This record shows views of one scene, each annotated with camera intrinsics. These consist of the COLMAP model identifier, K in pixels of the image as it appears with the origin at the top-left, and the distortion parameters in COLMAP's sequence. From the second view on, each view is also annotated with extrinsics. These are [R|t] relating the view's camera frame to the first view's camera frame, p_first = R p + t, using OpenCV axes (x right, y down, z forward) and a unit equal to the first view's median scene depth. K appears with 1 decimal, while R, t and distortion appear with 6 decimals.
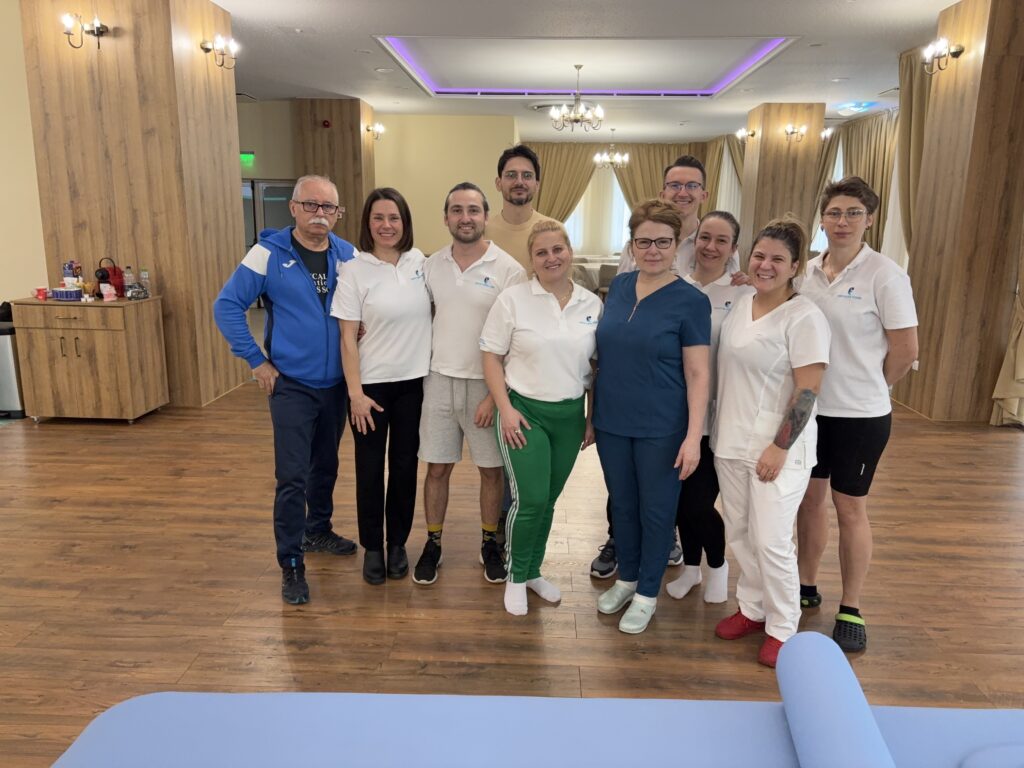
lens RADIAL K [[775.9, 0, 512.0], [0, 775.9, 384.0], [0, 0, 1]] dist [0.032897, -0.000850]
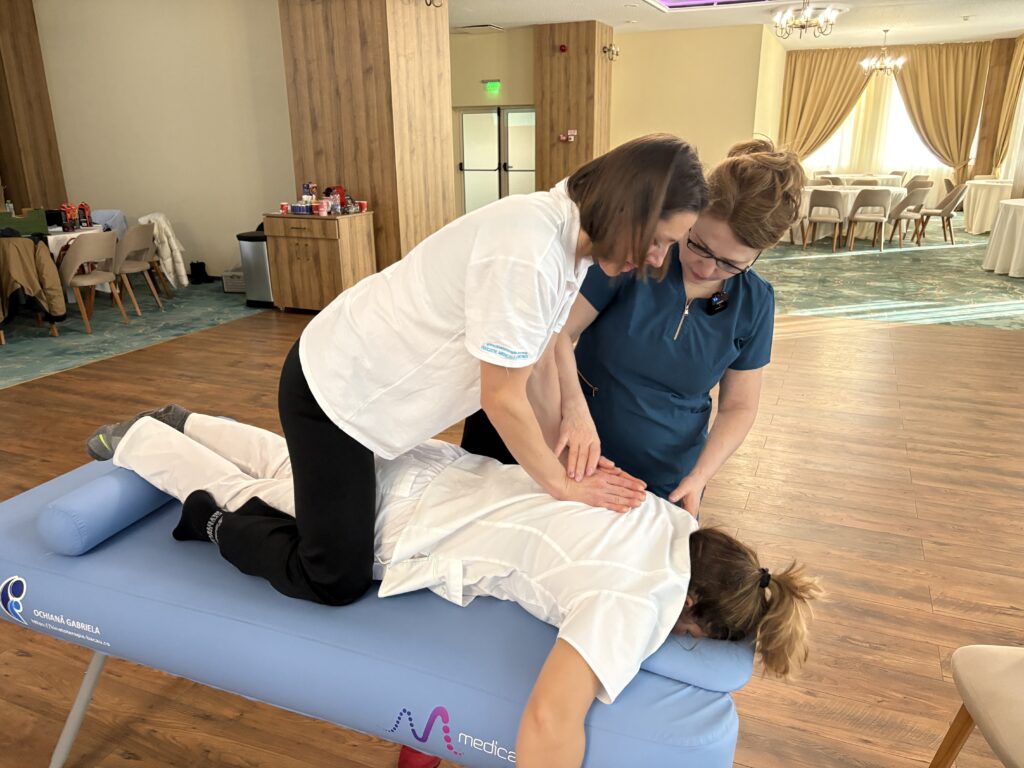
lens RADIAL K [[775.9, 0, 512.0], [0, 775.9, 384.0], [0, 0, 1]] dist [0.032897, -0.000850]
pose [[0.934943, 0.083144, -0.344918, 0.182048], [-0.050946, 0.993540, 0.101401, 0.017703], [0.351121, -0.077232, 0.933140, -0.057115]]
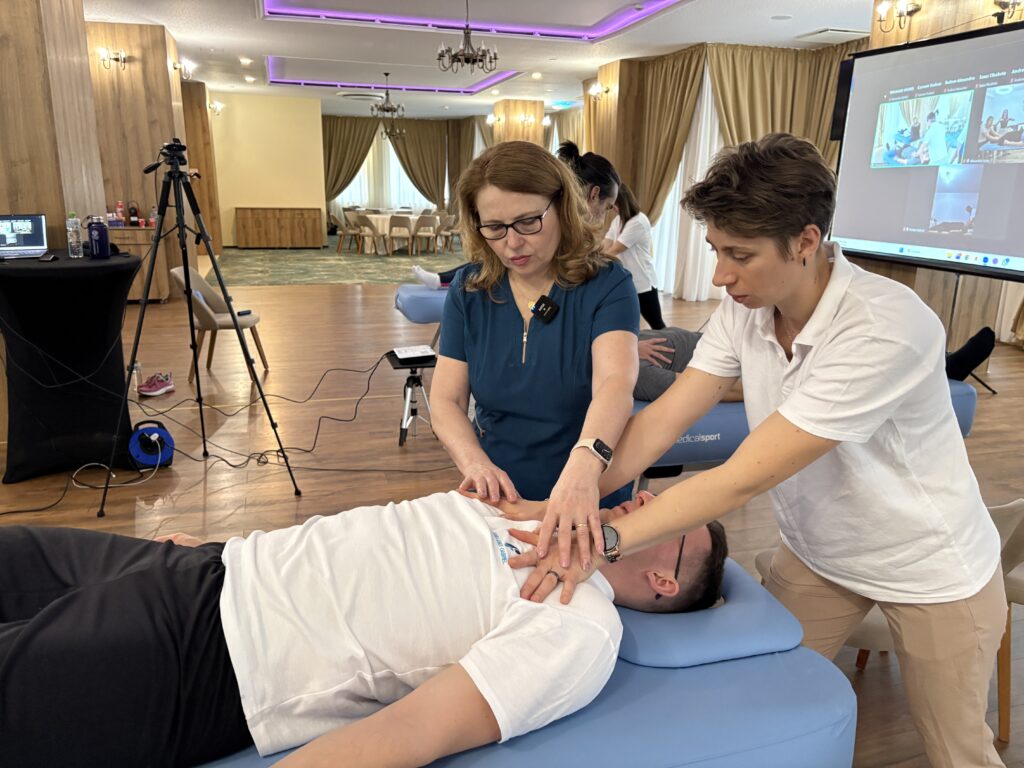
lens RADIAL K [[775.9, 0, 512.0], [0, 775.9, 384.0], [0, 0, 1]] dist [0.032897, -0.000850]
pose [[0.946894, -0.081174, 0.311132, -0.303916], [0.066929, 0.996173, 0.056210, 0.168299], [-0.314505, -0.032401, 0.948703, -0.757211]]
